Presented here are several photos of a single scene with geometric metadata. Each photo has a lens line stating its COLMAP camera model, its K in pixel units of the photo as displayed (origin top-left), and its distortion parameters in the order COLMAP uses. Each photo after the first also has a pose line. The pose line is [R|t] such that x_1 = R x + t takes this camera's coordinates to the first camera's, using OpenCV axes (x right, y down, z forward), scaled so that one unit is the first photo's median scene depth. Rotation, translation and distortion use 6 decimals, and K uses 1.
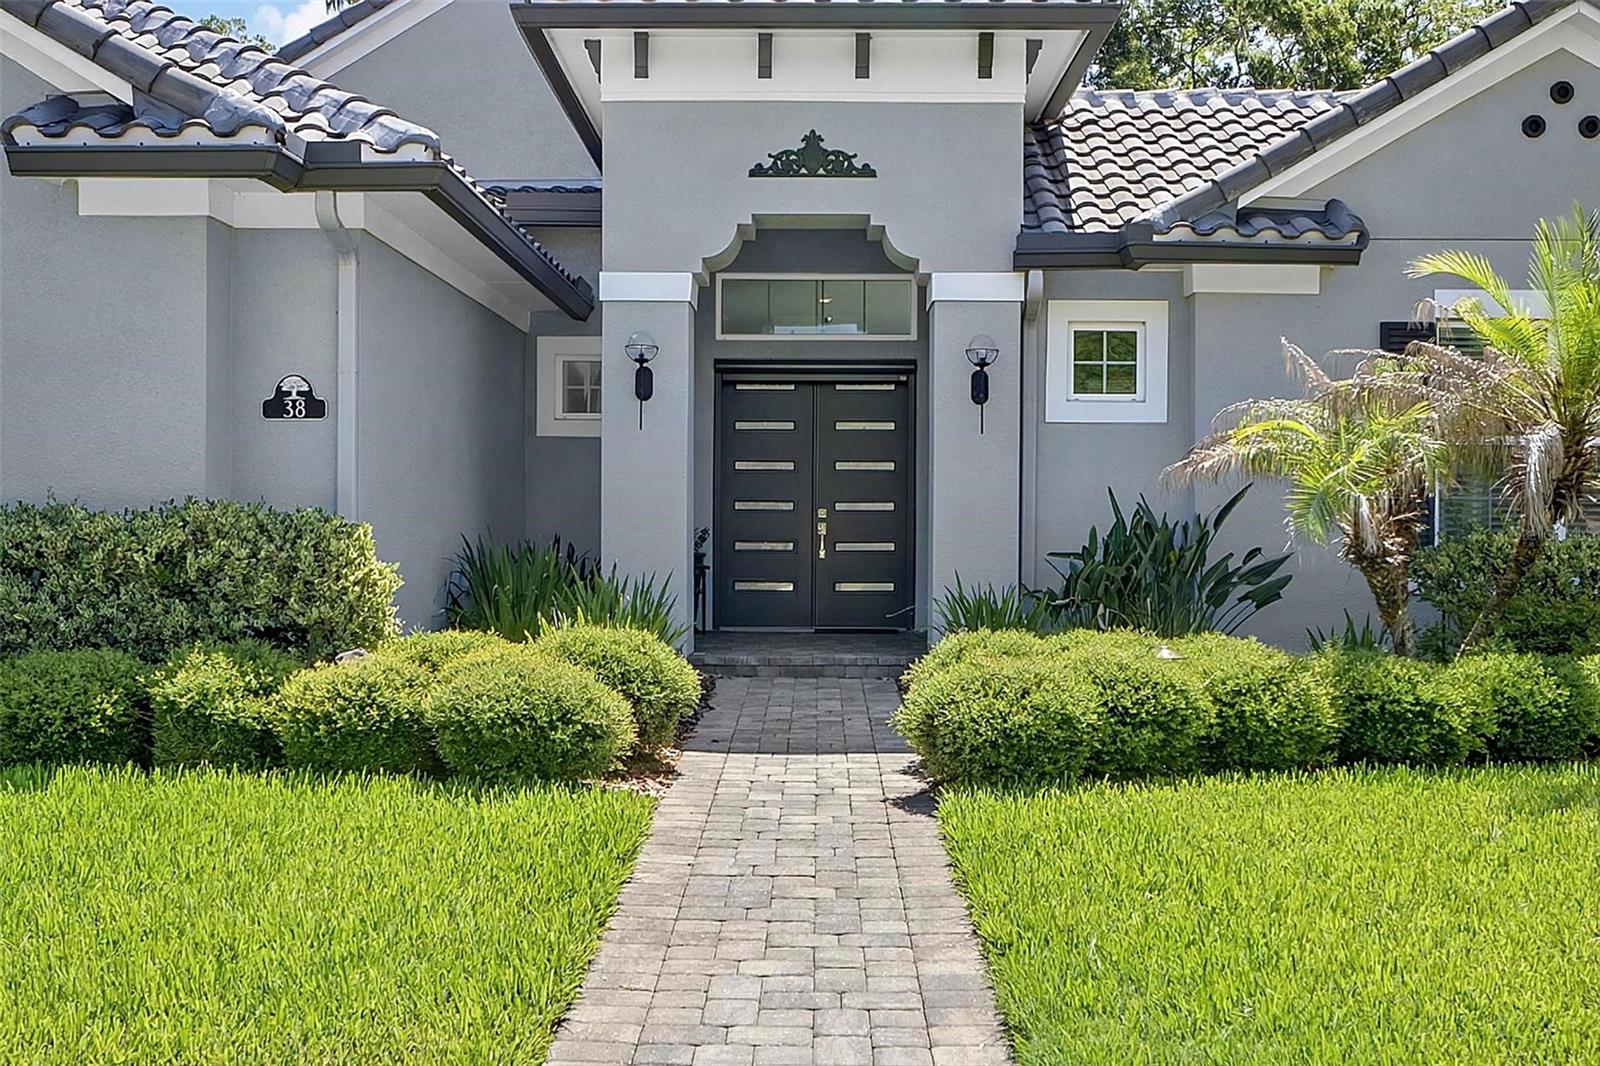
lens RADIAL K [[1705.8, 0, 790.2], [0, 1705.8, 526.9], [0, 0, 1]] dist [0.003333, 0.000000]
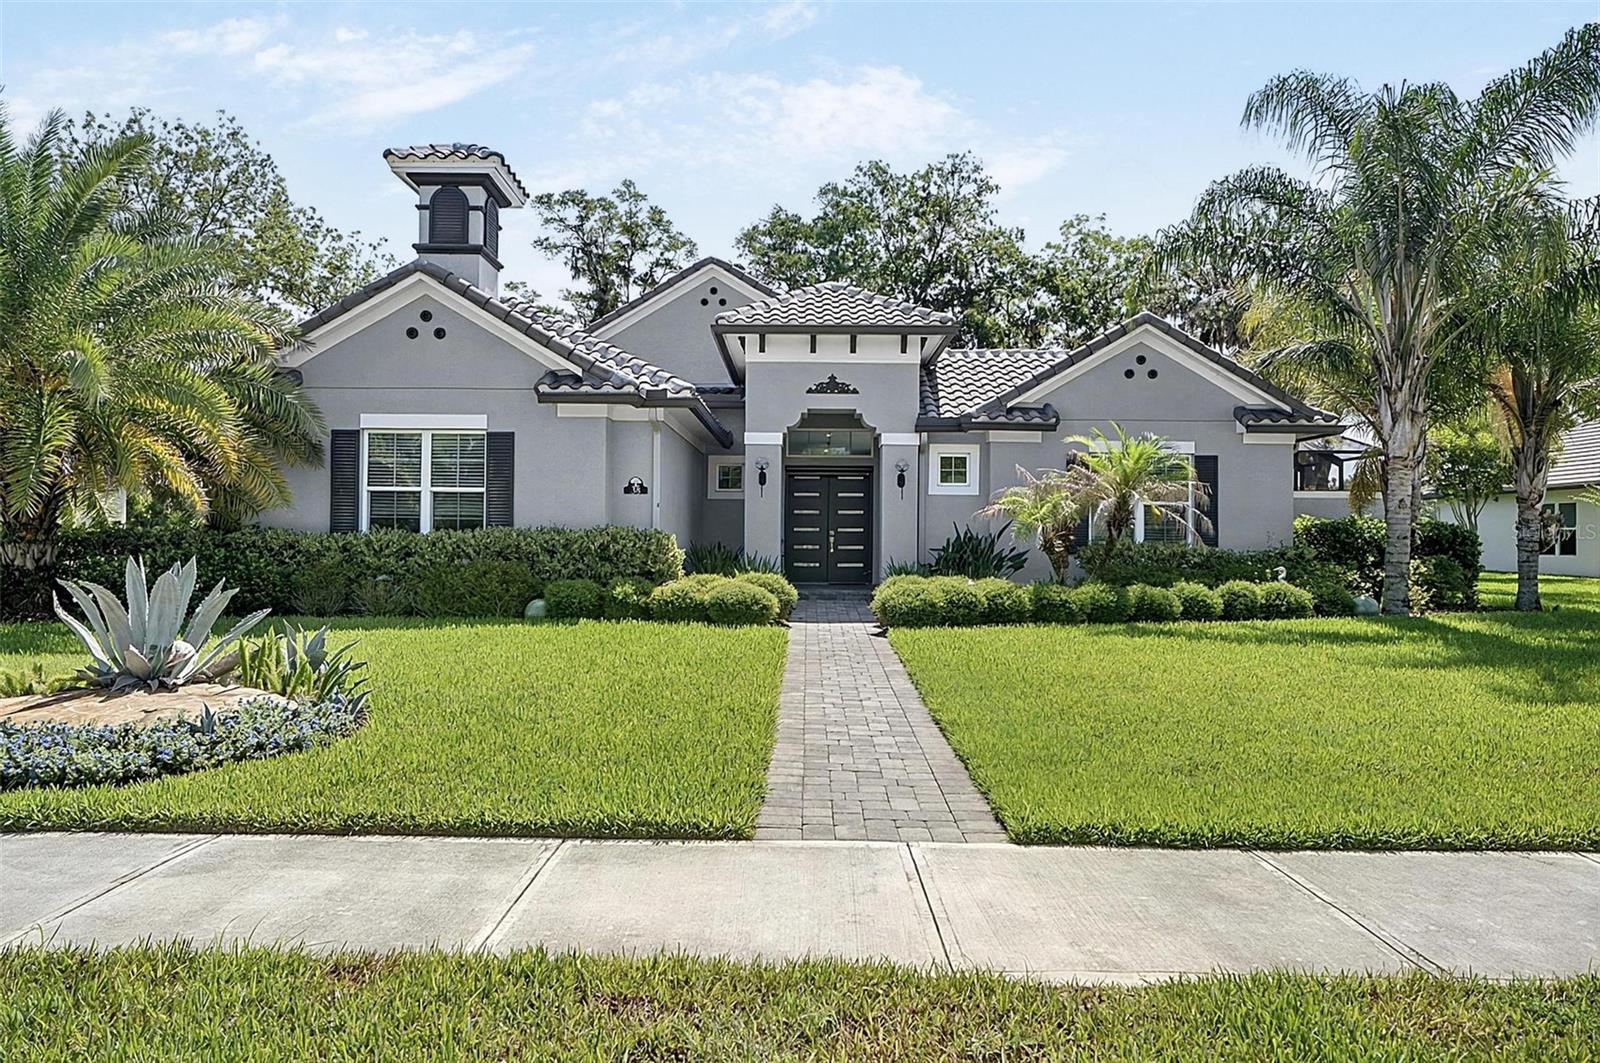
lens RADIAL K [[954.7, 0, 793.1], [0, 954.7, 530.4], [0, 0, 1]] dist [0.004289, 0.008101]
pose [[0.999994, 0.003039, 0.001585, -0.048184], [-0.003017, 0.999901, -0.013779, 0.009165], [-0.001627, 0.013775, 0.999904, -0.388178]]
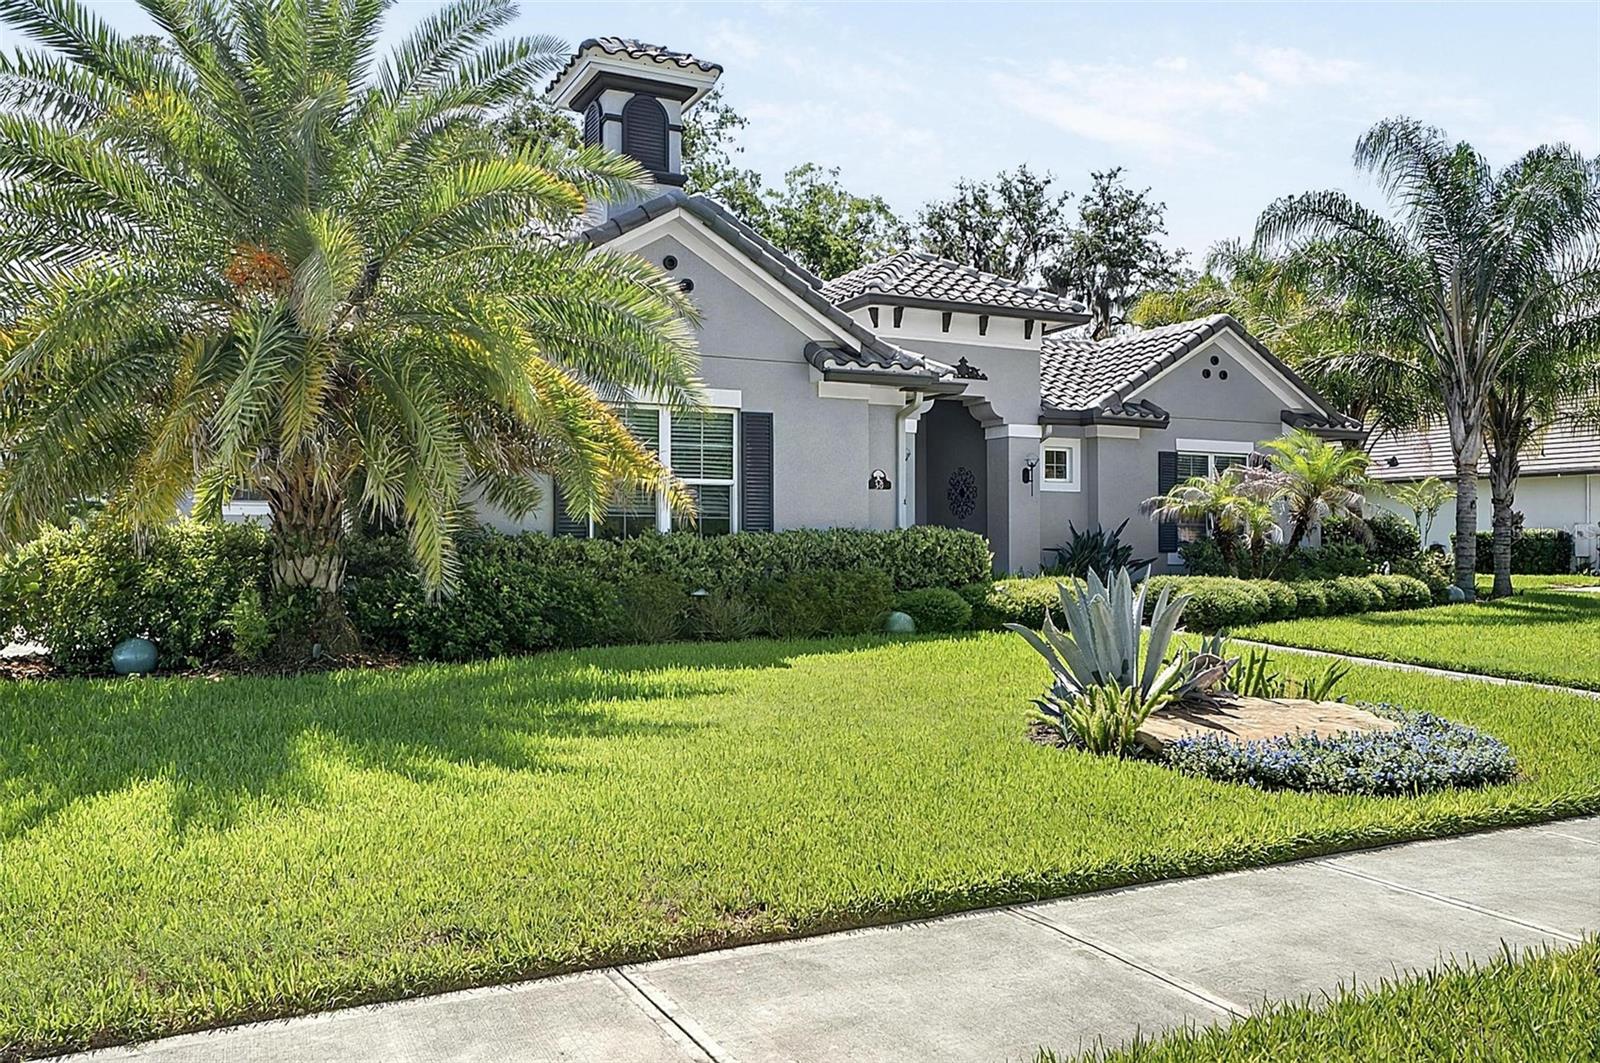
lens RADIAL K [[1244.1, 0, 792.8], [0, 1244.1, 494.0], [0, 0, 1]] dist [0.023356, -0.017363]
pose [[0.889328, 0.011470, 0.457126, -0.991641], [0.007600, 0.999177, -0.039857, 0.005493], [-0.457207, 0.038920, 0.888508, -0.340859]]
